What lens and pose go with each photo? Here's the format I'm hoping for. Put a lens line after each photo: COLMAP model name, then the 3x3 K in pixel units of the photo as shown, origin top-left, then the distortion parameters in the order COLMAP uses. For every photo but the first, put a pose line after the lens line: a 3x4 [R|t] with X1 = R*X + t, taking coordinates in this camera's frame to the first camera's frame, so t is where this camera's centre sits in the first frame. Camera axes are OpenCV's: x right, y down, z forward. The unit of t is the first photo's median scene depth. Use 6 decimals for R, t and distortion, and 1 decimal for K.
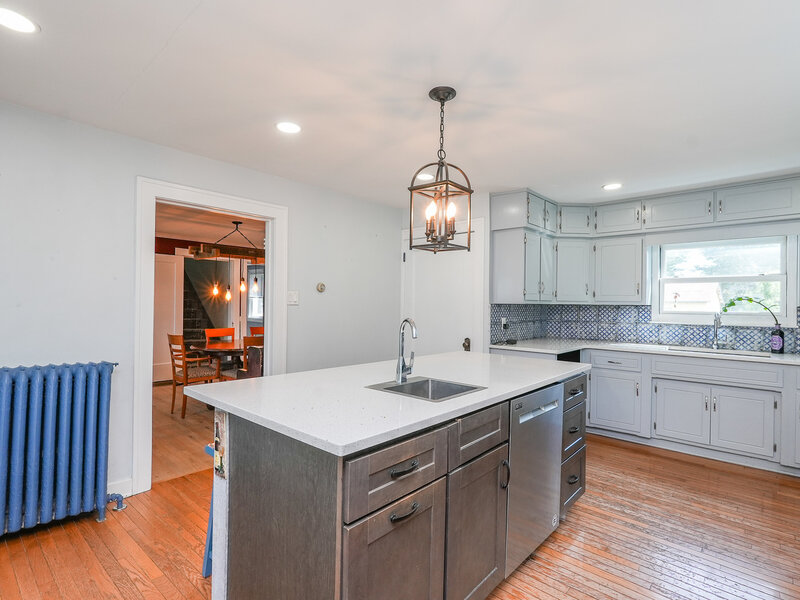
lens RADIAL K [[410.6, 0, 397.8], [0, 410.6, 300.1], [0, 0, 1]] dist [-0.023850, 0.012996]
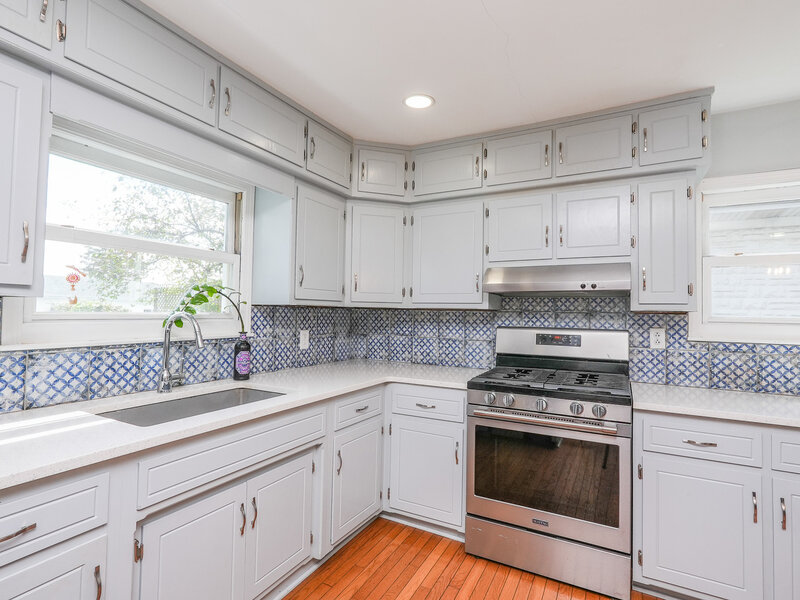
lens RADIAL K [[410.6, 0, 397.8], [0, 410.6, 300.1], [0, 0, 1]] dist [-0.023850, 0.012996]
pose [[-0.235773, 0.008504, 0.971771, 0.263907], [-0.031094, 0.999384, -0.016290, 0.012285], [-0.971311, -0.034057, -0.235363, 0.892668]]
